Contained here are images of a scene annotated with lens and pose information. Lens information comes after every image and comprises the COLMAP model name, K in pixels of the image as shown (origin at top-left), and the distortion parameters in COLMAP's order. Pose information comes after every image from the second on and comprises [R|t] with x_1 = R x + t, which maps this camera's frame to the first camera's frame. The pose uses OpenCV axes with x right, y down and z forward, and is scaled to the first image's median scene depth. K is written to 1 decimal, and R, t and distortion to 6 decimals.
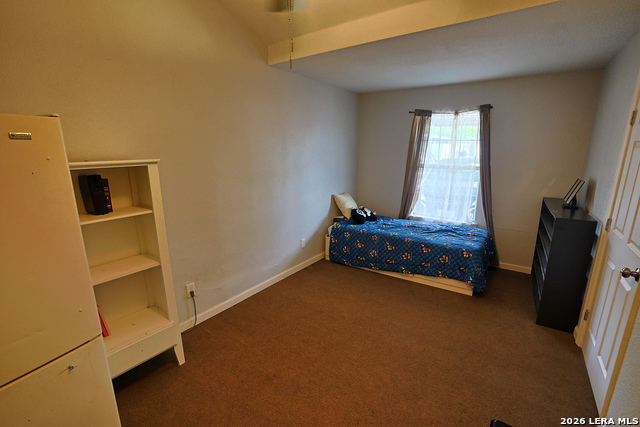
lens RADIAL K [[292.9, 0, 316.0], [0, 292.9, 211.0], [0, 0, 1]] dist [-0.049391, 0.025509]
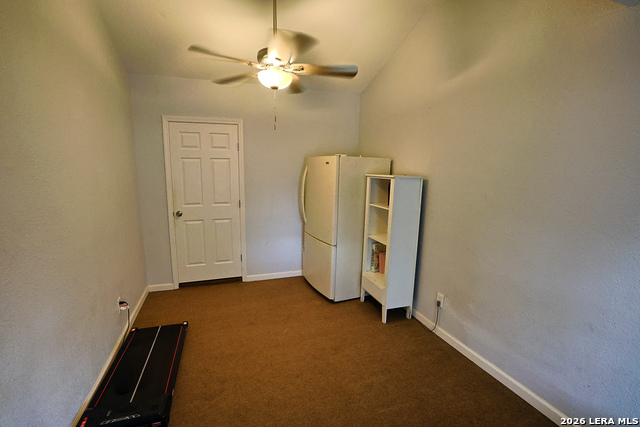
lens RADIAL K [[292.9, 0, 316.0], [0, 292.9, 211.0], [0, 0, 1]] dist [-0.049391, 0.025509]
pose [[-0.571194, 0.129096, -0.810600, 0.645847], [-0.178280, 0.944467, 0.276041, -0.246928], [0.801220, 0.302187, -0.516458, 1.086996]]
